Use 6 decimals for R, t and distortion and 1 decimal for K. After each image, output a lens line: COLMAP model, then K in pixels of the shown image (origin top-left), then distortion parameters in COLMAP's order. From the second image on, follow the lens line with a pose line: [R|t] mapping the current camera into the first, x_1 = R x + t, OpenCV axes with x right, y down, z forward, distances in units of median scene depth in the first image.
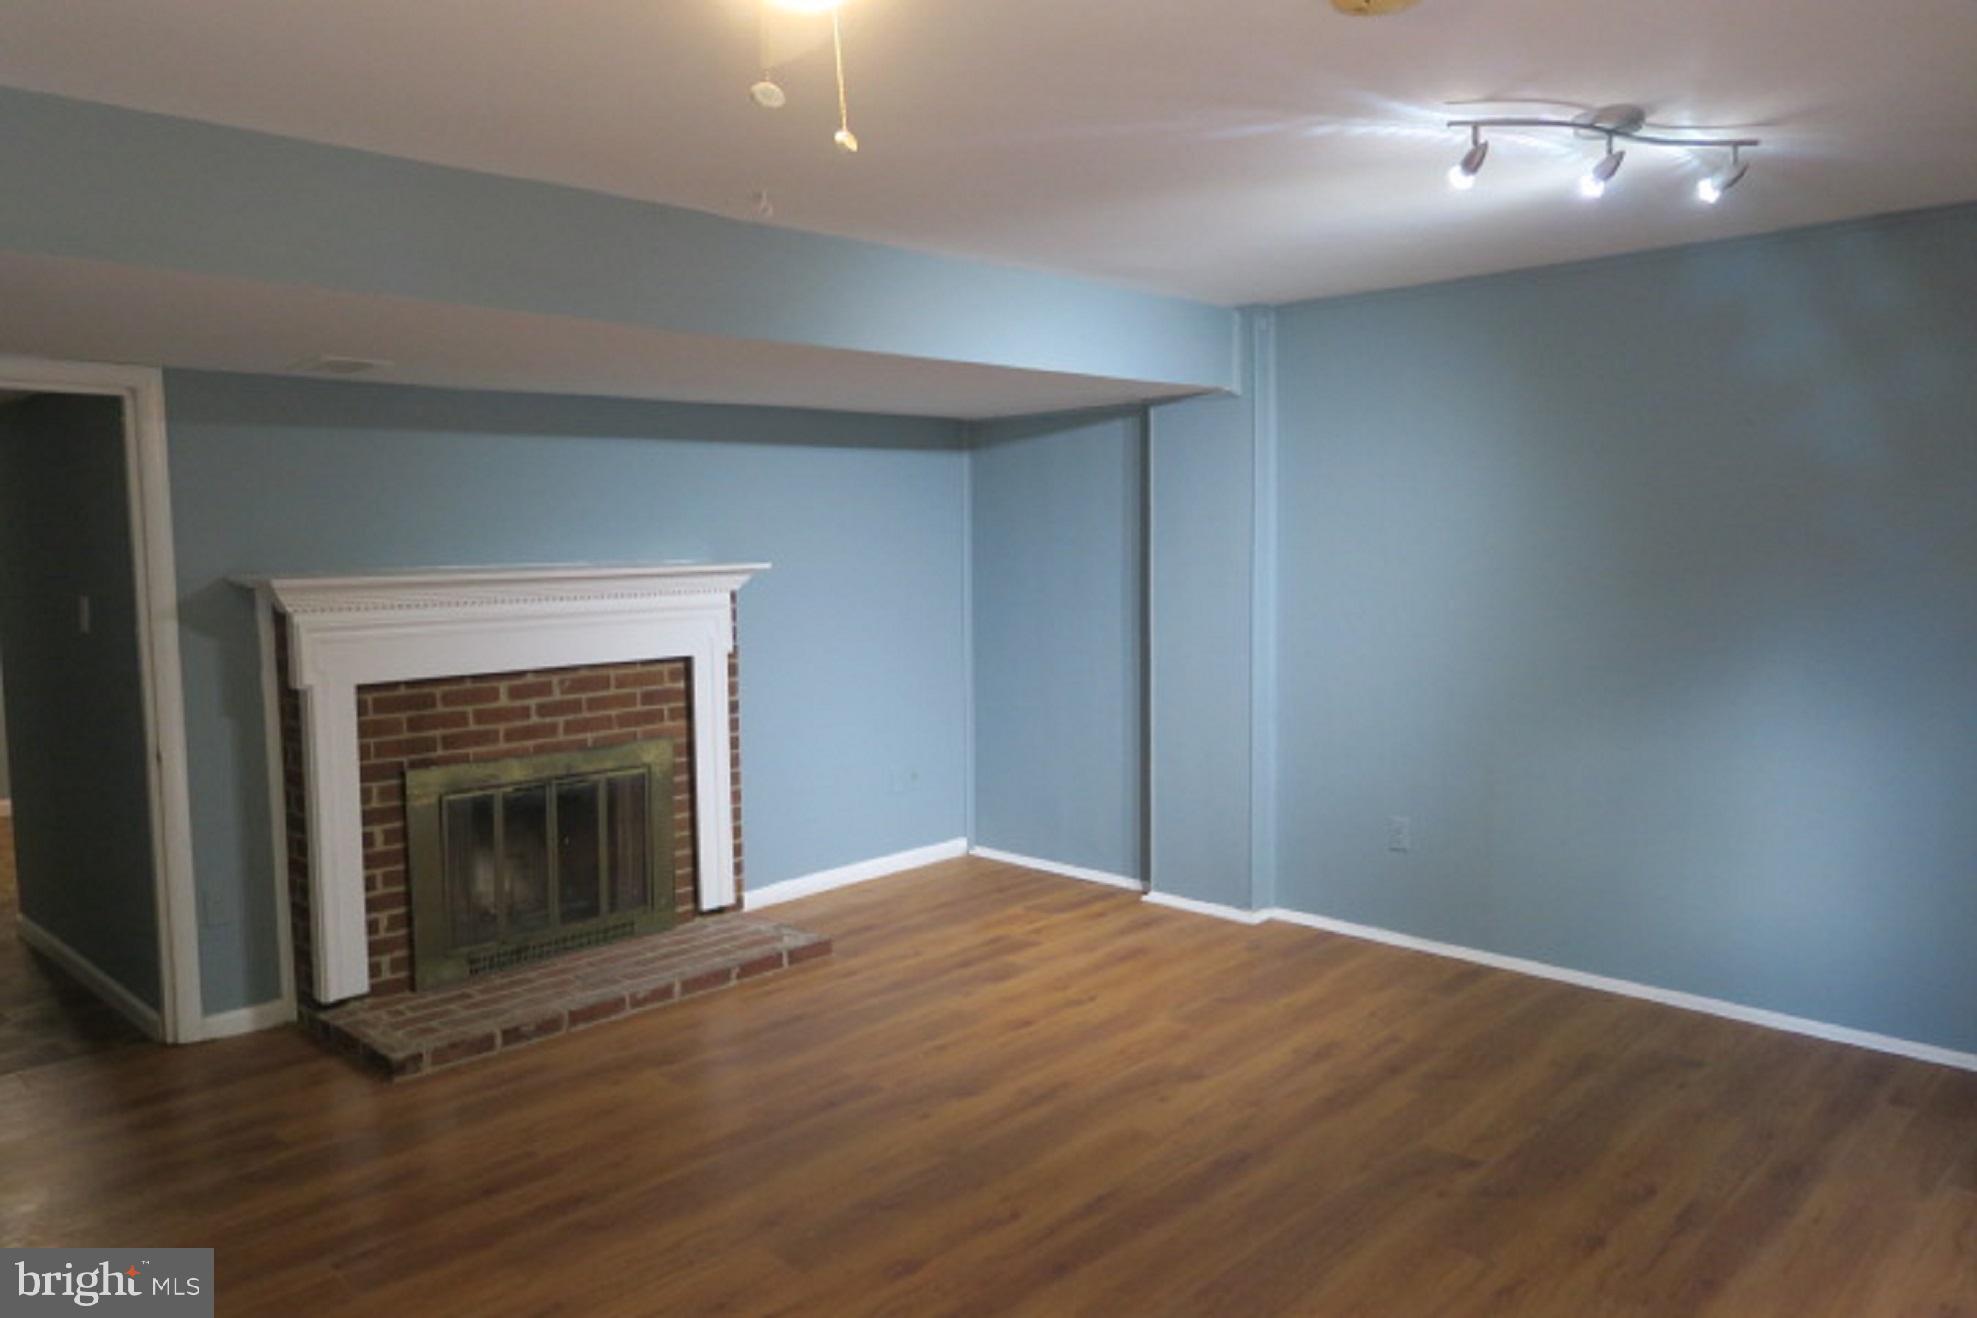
lens RADIAL K [[1376.4, 0, 972.7], [0, 1376.4, 653.3], [0, 0, 1]] dist [-0.005924, 0.008072]
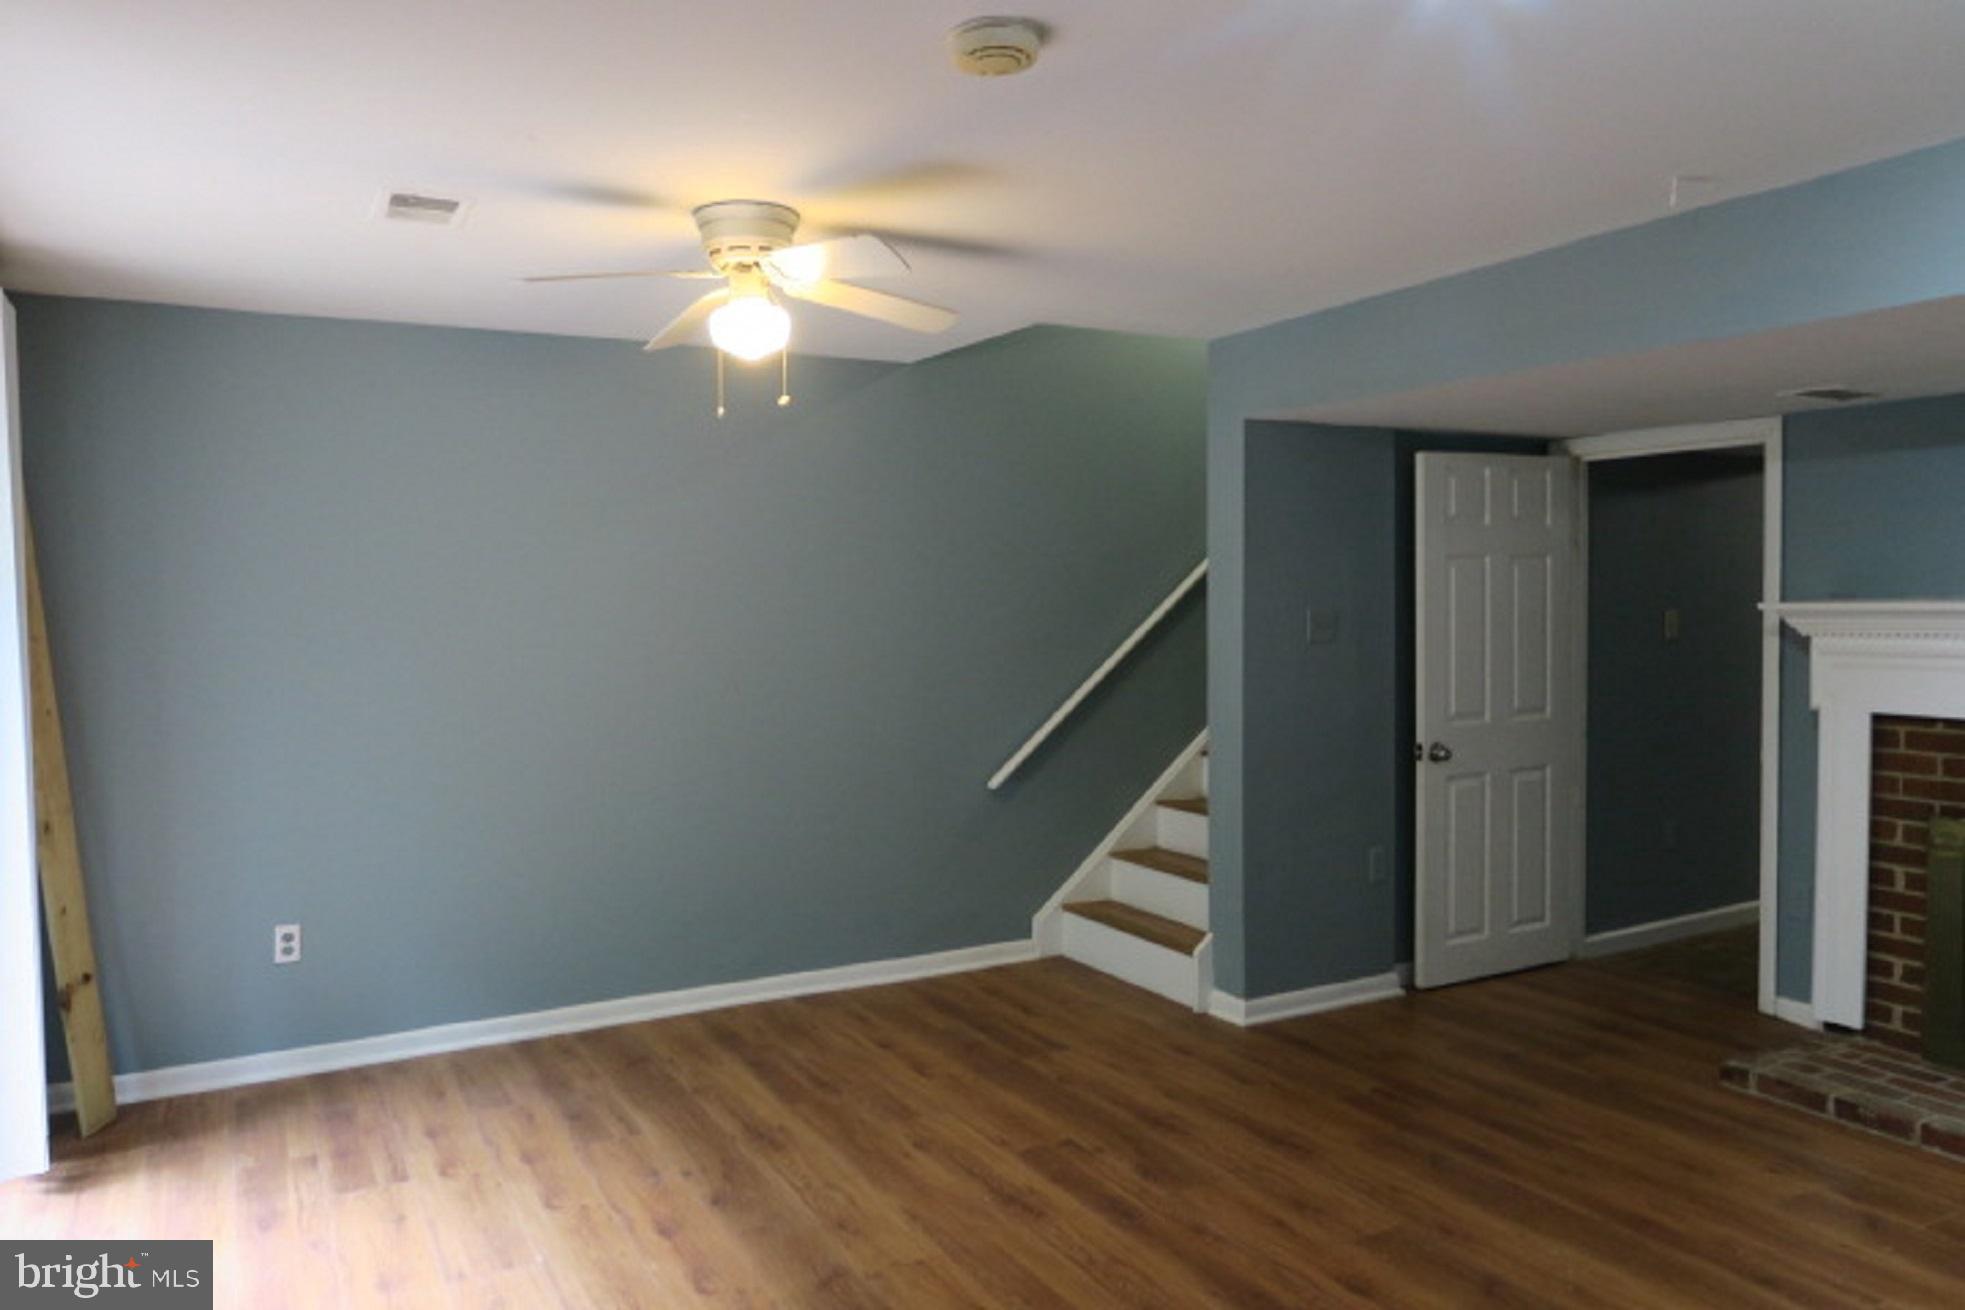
lens RADIAL K [[1368.1, 0, 971.0], [0, 1368.1, 659.9], [0, 0, 1]] dist [-0.005924, 0.008072]
pose [[-0.279538, 0.065359, -0.957907, 0.684658], [-0.064912, 0.994111, 0.086771, -0.059886], [0.957938, 0.086435, -0.273649, 0.677002]]
